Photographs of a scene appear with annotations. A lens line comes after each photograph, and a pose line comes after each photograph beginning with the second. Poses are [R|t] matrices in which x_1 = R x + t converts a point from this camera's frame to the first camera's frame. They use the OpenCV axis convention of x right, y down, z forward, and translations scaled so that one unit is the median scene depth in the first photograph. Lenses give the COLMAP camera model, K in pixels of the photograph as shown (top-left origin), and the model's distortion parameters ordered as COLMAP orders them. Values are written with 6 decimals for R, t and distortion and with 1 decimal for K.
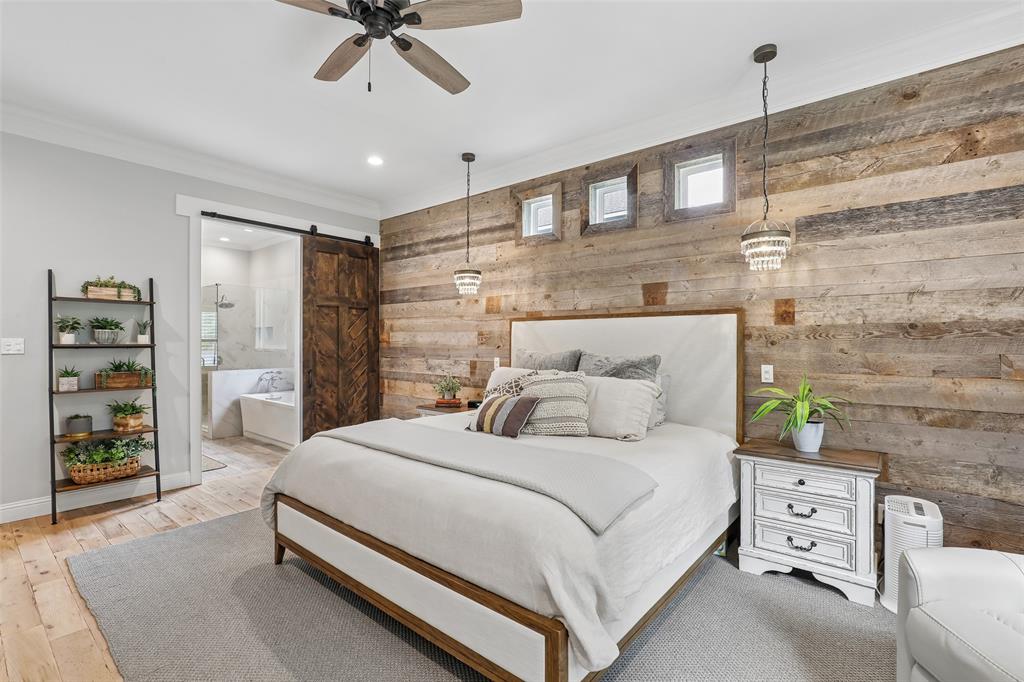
lens RADIAL K [[467.7, 0, 517.0], [0, 467.7, 346.2], [0, 0, 1]] dist [-0.014211, 0.006284]
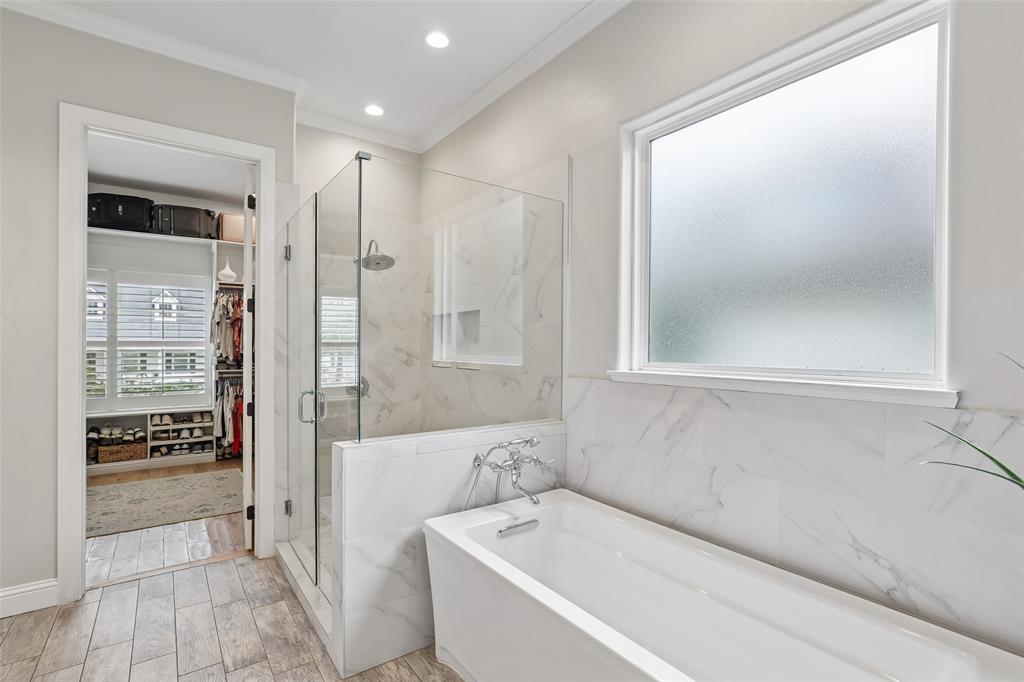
lens RADIAL K [[486.5, 0, 512.1], [0, 486.5, 344.3], [0, 0, 1]] dist [-0.002431, 0.001164]
pose [[0.964715, -0.005694, -0.263235, -0.376068], [0.002222, 0.999907, -0.013486, -0.005738], [0.263288, 0.012426, 0.964637, 0.583306]]
